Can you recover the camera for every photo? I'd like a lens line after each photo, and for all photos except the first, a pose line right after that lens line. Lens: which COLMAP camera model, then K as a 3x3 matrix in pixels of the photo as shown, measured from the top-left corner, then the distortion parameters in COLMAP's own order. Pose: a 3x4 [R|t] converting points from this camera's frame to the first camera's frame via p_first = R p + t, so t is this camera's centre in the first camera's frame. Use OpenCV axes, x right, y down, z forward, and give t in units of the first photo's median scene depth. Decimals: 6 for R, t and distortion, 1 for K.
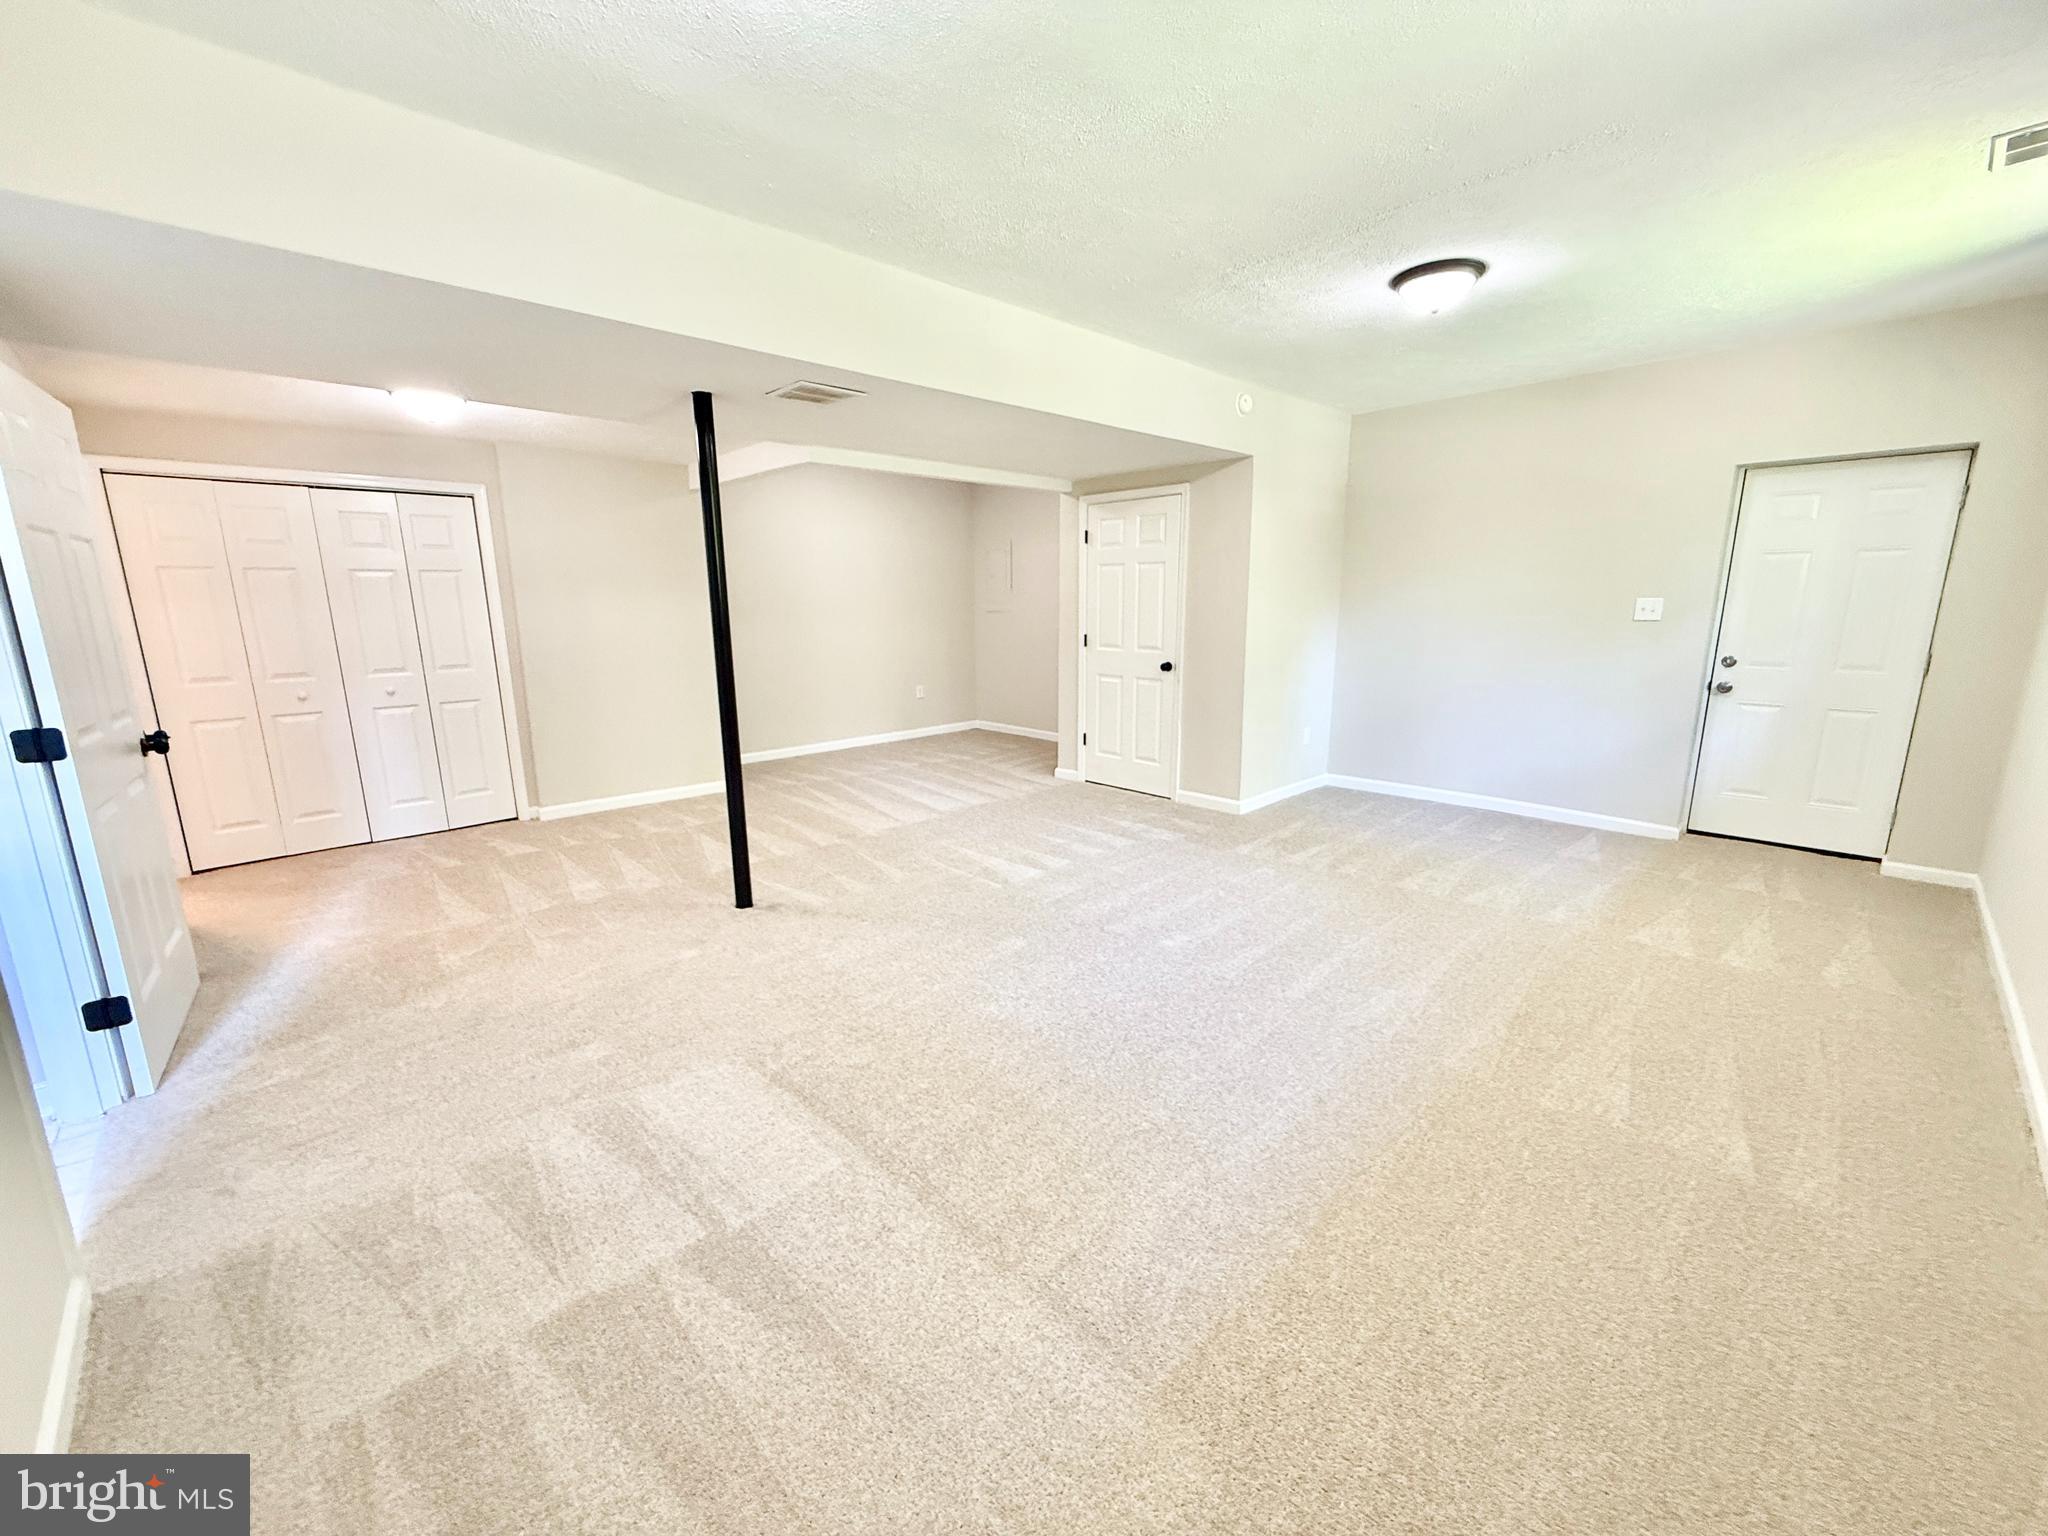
lens RADIAL K [[815.7, 0, 1015.4], [0, 815.7, 775.4], [0, 0, 1]] dist [-0.001079, -0.000005]
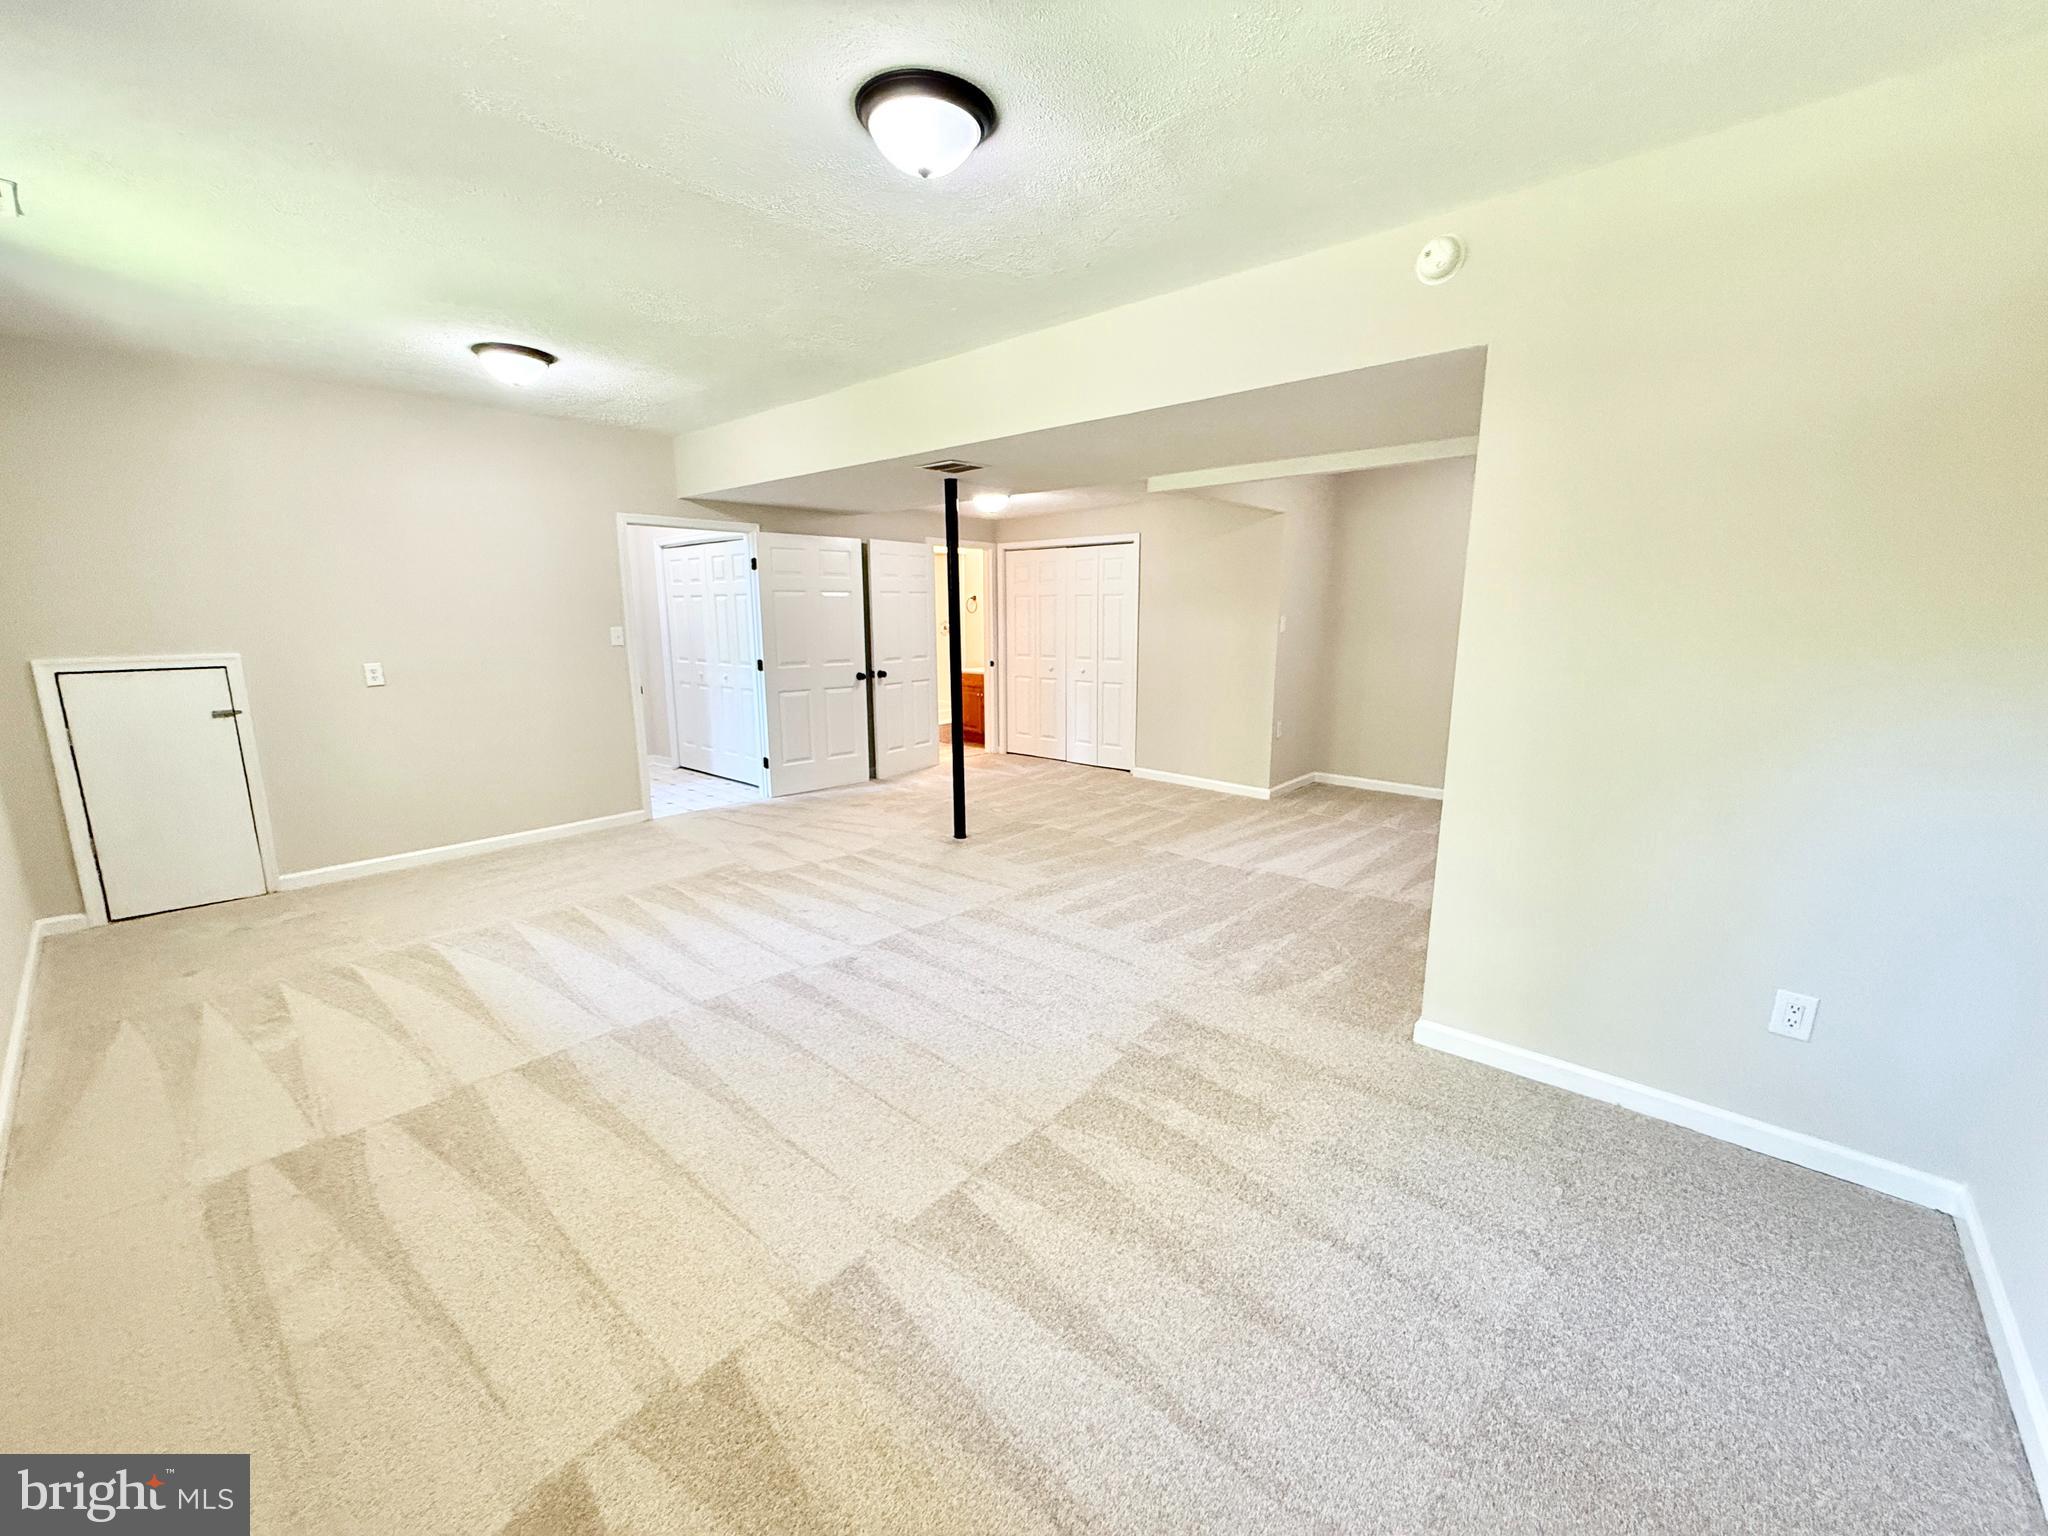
lens RADIAL K [[815.7, 0, 1018.6], [0, 815.7, 760.0], [0, 0, 1]] dist [-0.001079, -0.000005]
pose [[0.085648, 0.187662, -0.978492, 0.799463], [-0.209365, 0.963563, 0.166473, -0.173889], [0.974079, 0.190604, 0.121817, 0.715965]]
